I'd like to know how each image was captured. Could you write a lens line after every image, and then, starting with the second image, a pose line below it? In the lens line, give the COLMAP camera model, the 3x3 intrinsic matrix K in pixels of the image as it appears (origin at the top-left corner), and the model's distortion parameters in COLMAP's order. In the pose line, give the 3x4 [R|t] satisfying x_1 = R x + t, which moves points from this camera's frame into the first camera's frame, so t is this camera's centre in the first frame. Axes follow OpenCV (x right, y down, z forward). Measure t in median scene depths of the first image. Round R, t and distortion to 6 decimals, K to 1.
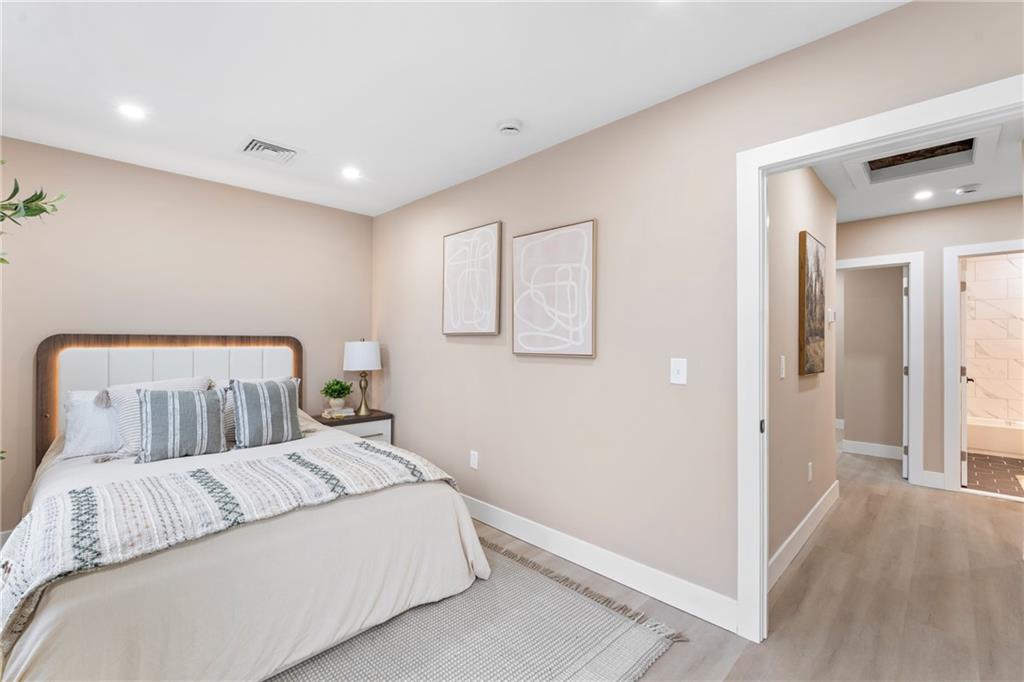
lens RADIAL K [[430.4, 0, 512.0], [0, 430.4, 341.0], [0, 0, 1]] dist [0.000609, 0.000203]
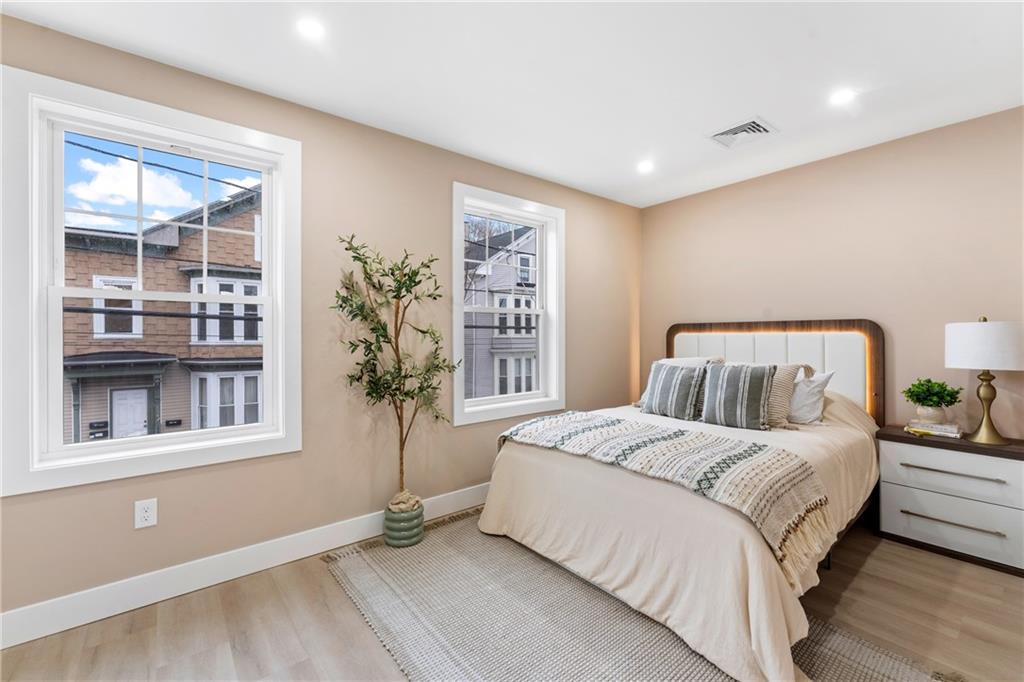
lens RADIAL K [[430.4, 0, 512.0], [0, 430.4, 341.0], [0, 0, 1]] dist [0.000609, 0.000203]
pose [[-0.089916, 0.008869, -0.995910, 0.382347], [0.004557, 0.999954, 0.008494, 0.021930], [0.995939, -0.003775, -0.089952, 0.452858]]
